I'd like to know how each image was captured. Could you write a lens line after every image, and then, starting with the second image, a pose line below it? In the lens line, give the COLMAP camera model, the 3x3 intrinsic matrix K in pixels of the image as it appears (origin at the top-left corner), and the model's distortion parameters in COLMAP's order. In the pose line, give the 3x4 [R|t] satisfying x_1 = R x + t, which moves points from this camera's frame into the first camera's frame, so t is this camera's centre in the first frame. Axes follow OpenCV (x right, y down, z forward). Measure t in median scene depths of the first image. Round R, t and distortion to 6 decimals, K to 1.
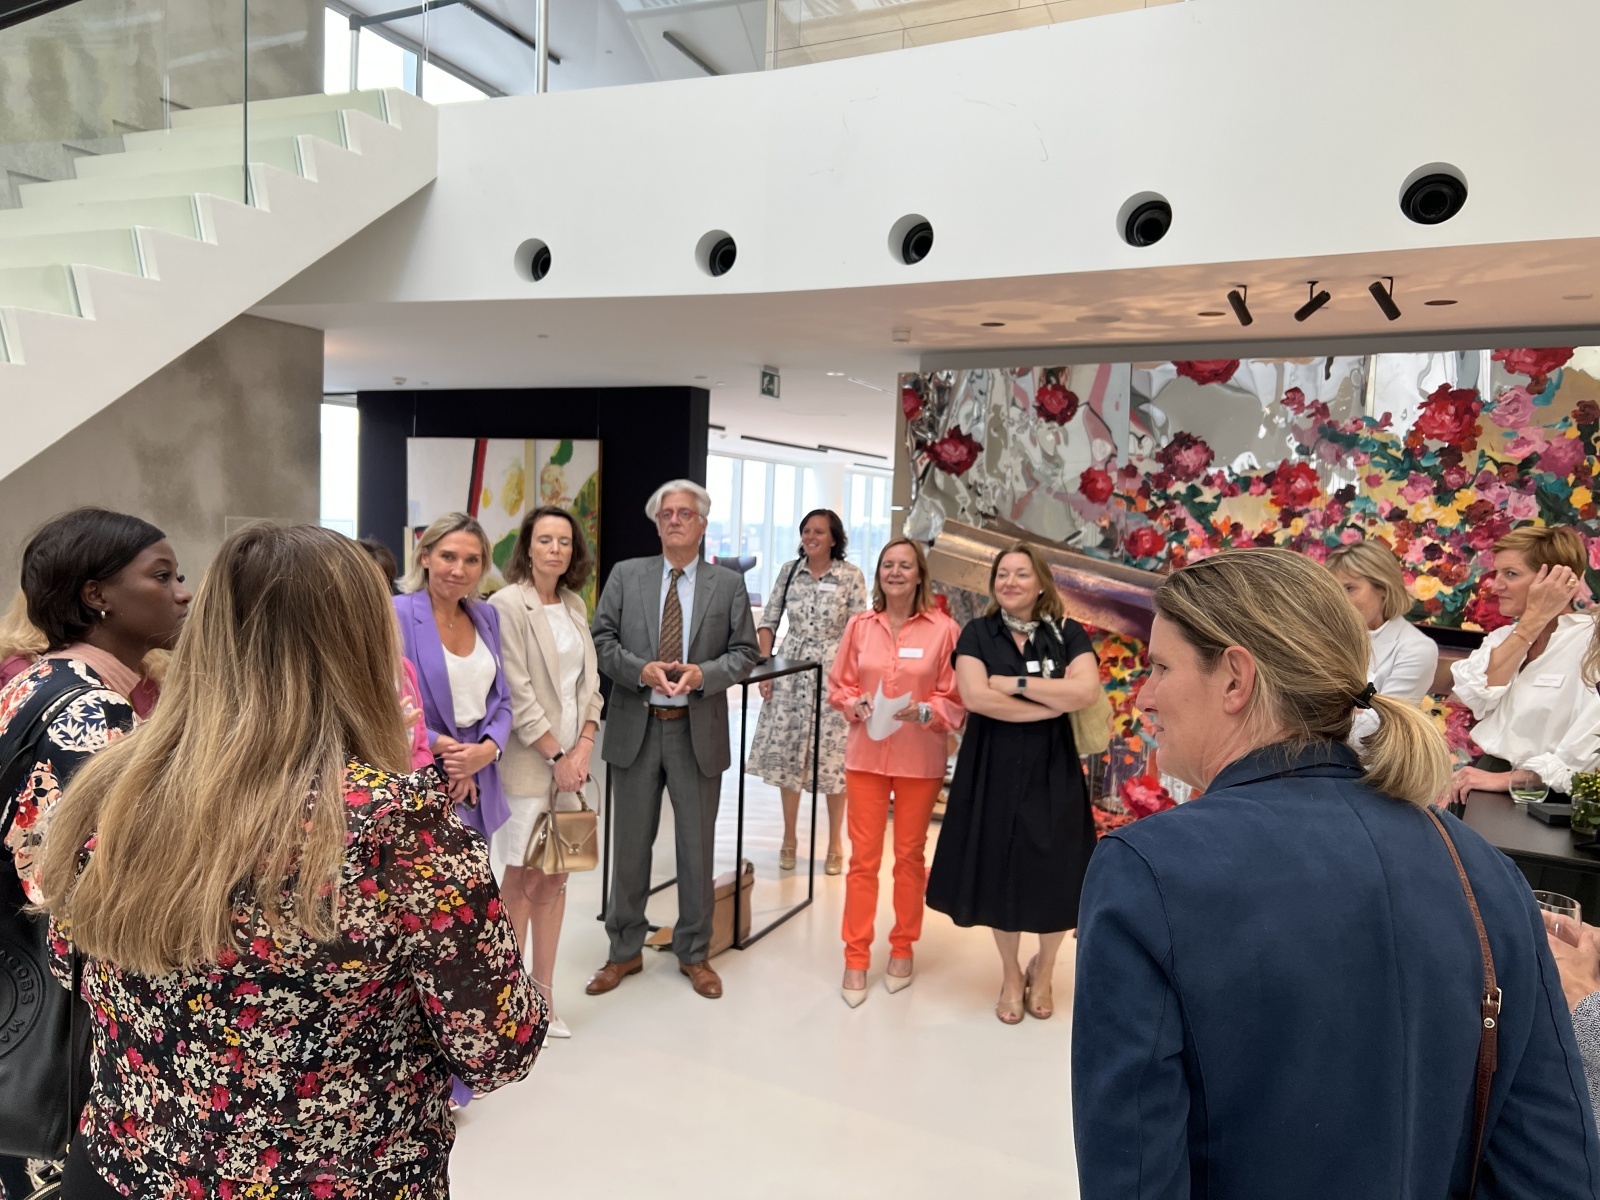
lens RADIAL K [[1183.1, 0, 819.5], [0, 1183.1, 597.1], [0, 0, 1]] dist [0.004296, -0.031042]
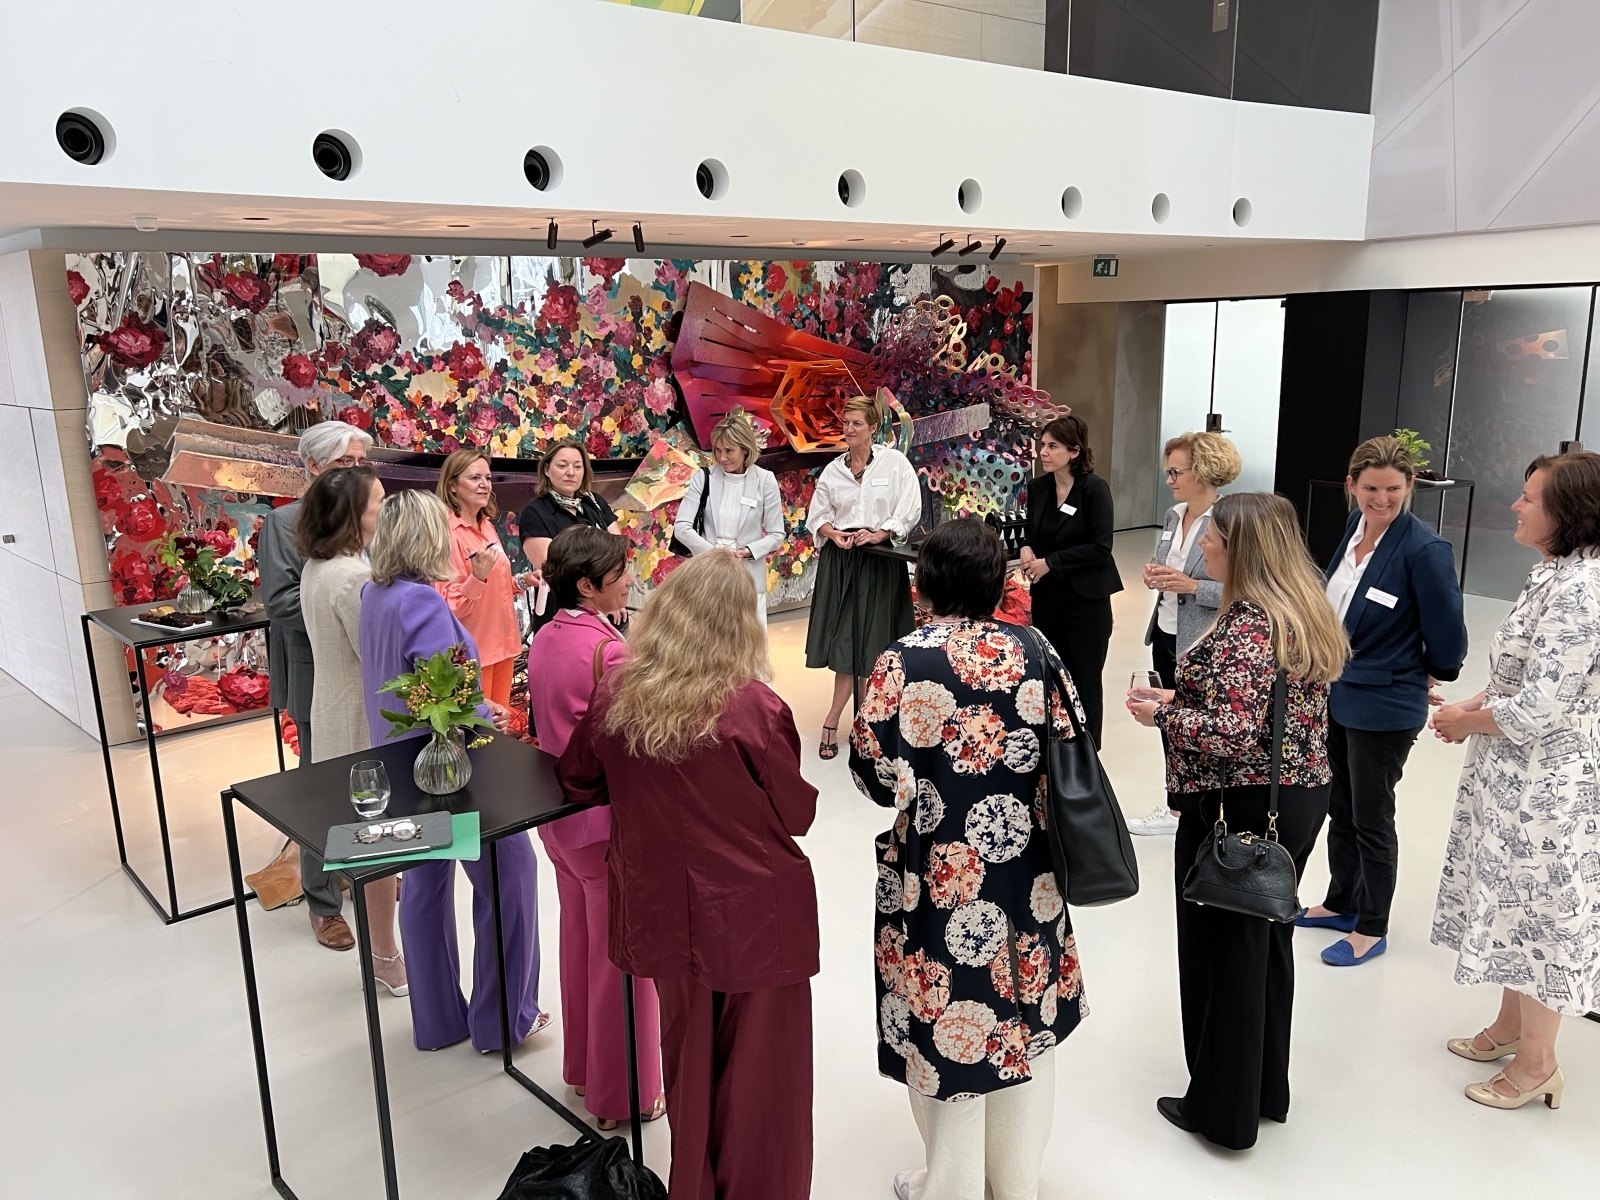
lens RADIAL K [[1183.1, 0, 814.0], [0, 1183.1, 598.0], [0, 0, 1]] dist [0.004296, -0.031042]
pose [[0.388089, -0.239952, 0.889837, -0.627828], [0.098621, 0.970781, 0.218767, -0.090906], [-0.916330, 0.002856, 0.400414, 0.173704]]
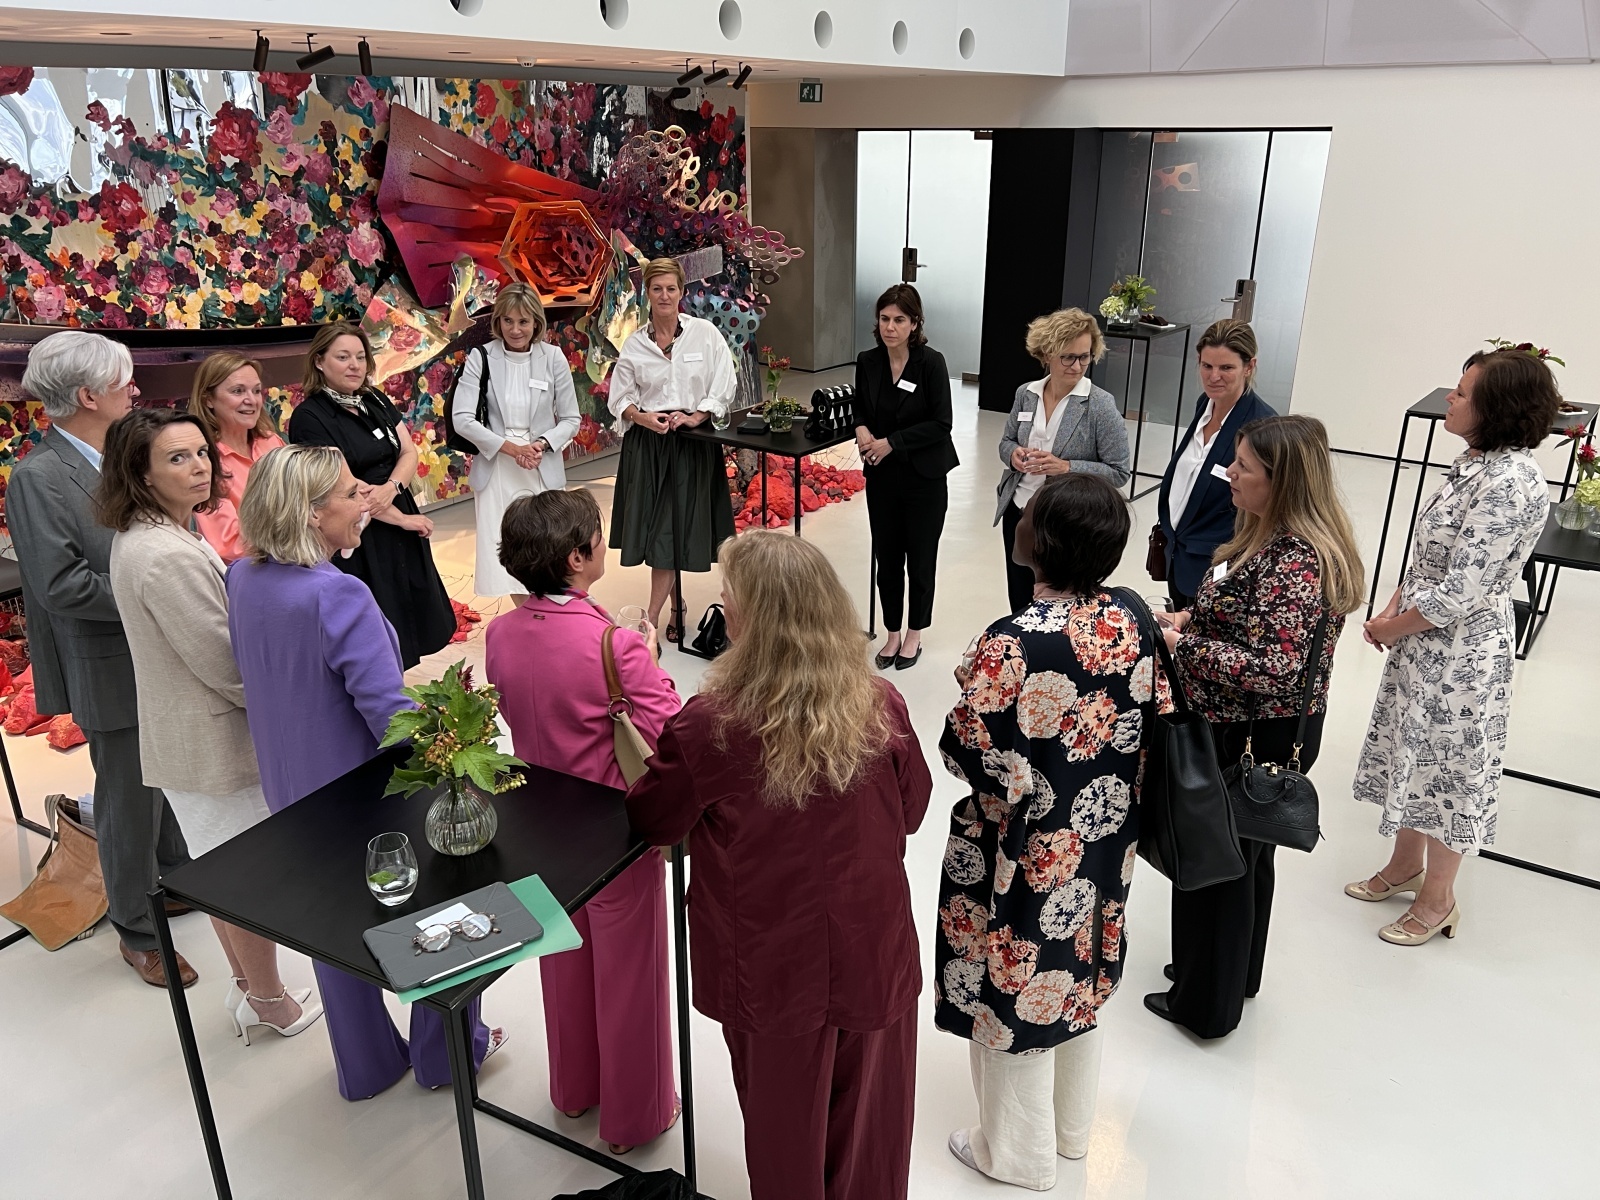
lens RADIAL K [[1183.1, 0, 838.3], [0, 1183.1, 603.3], [0, 0, 1]] dist [0.004296, -0.031042]
pose [[0.065027, -0.399272, 0.914523, -0.592798], [0.066863, 0.916147, 0.395227, -0.142164], [-0.995641, 0.035448, 0.086270, 0.340853]]
